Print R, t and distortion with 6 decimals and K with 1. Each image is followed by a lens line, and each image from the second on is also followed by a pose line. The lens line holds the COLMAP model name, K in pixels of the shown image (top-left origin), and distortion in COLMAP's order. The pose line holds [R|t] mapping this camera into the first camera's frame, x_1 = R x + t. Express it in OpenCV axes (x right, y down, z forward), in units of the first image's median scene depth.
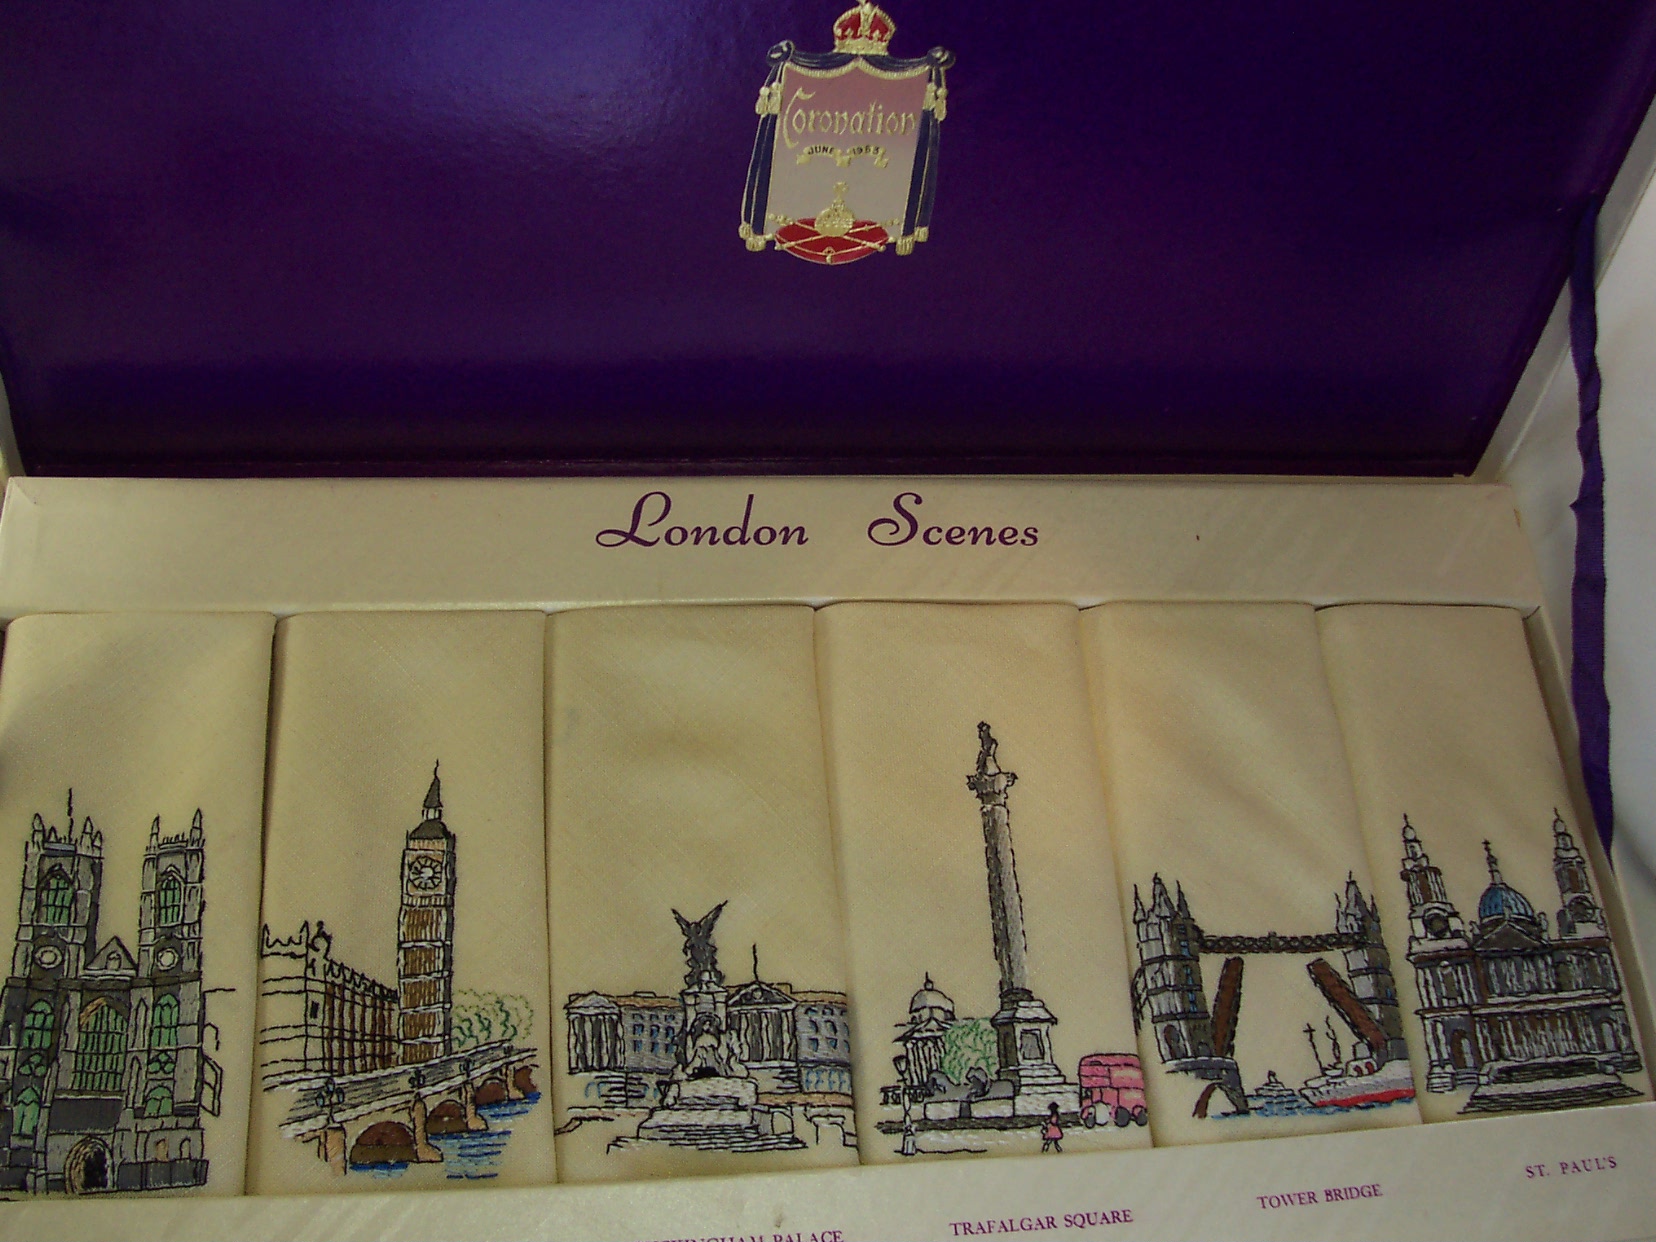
lens RADIAL K [[1781.6, 0, 829.0], [0, 1781.6, 612.8], [0, 0, 1]] dist [-0.206618, 0.232605]
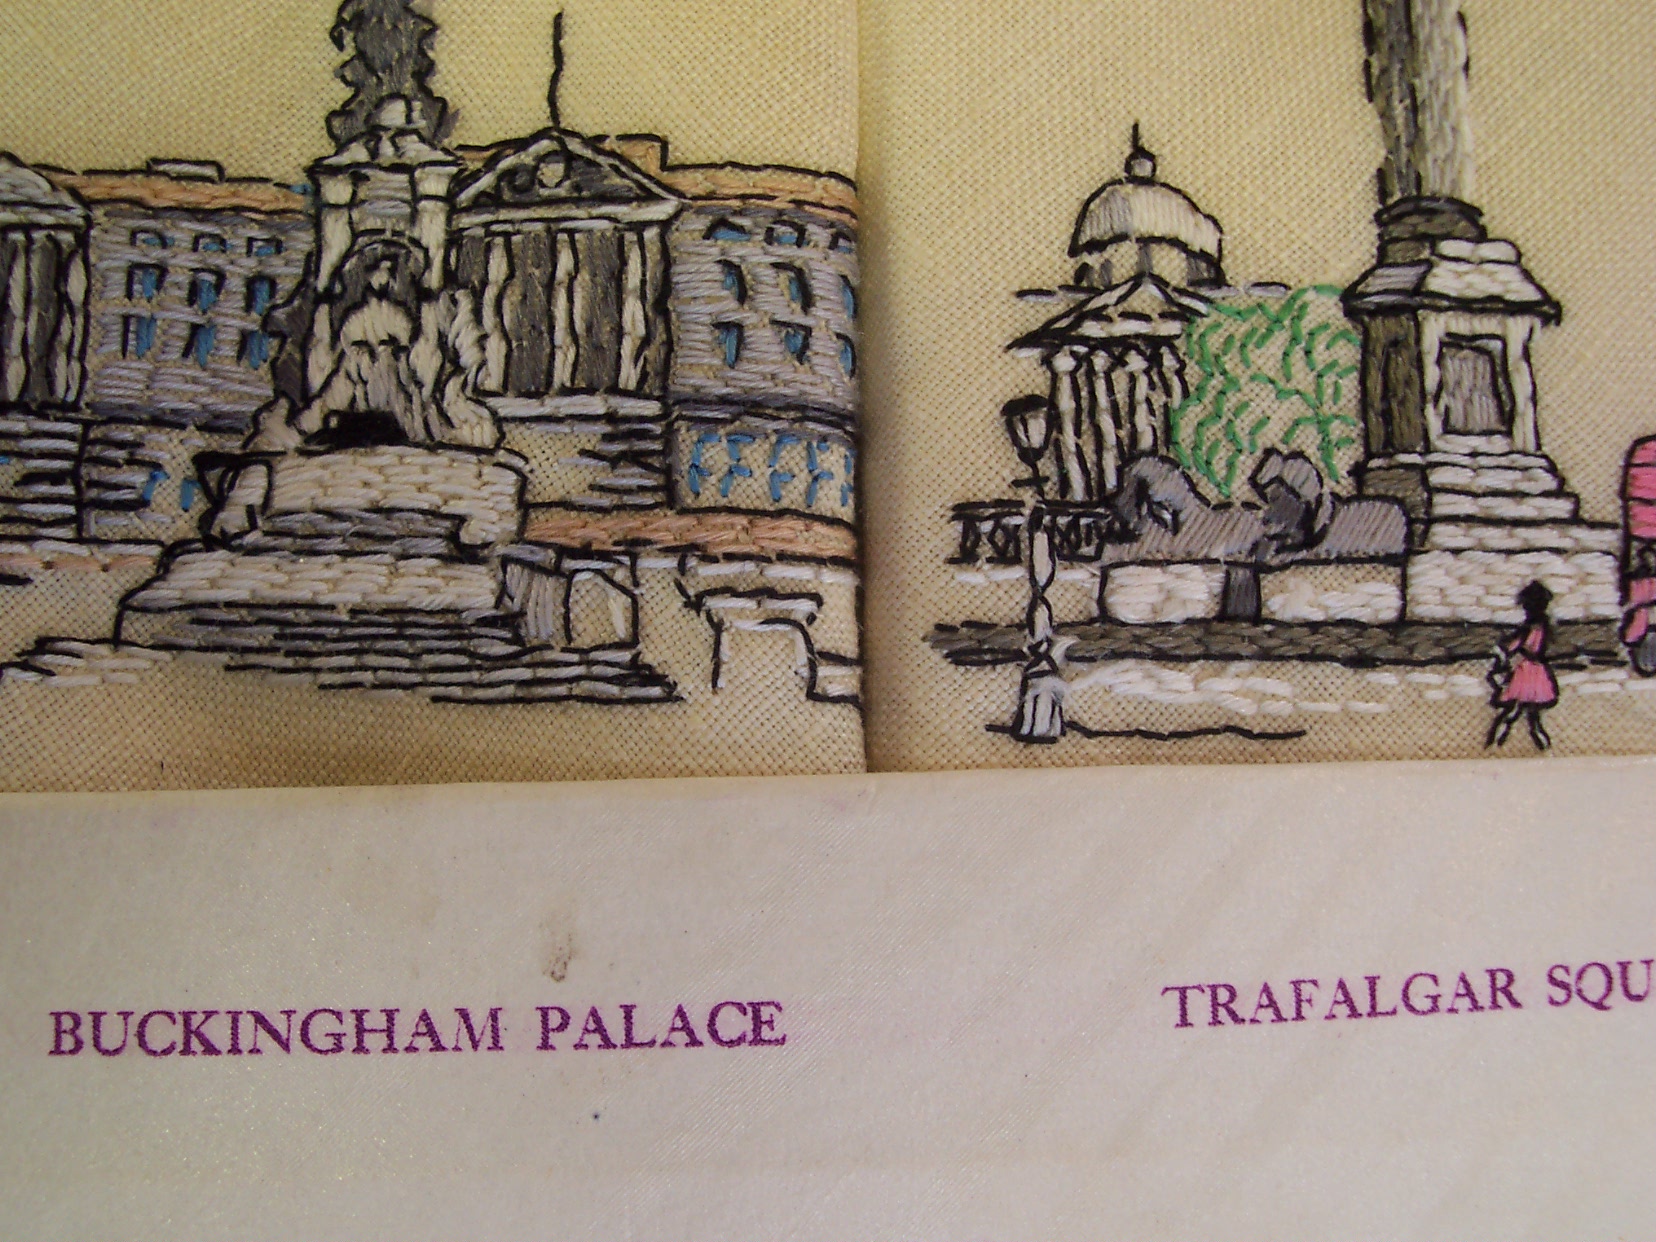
lens RADIAL K [[1781.6, 0, 829.0], [0, 1781.6, 612.8], [0, 0, 1]] dist [-0.206618, 0.232605]
pose [[0.994237, 0.050389, -0.094625, 0.037469], [-0.014896, 0.939024, 0.343530, 0.187686], [0.106165, -0.340140, 0.934363, 0.719843]]
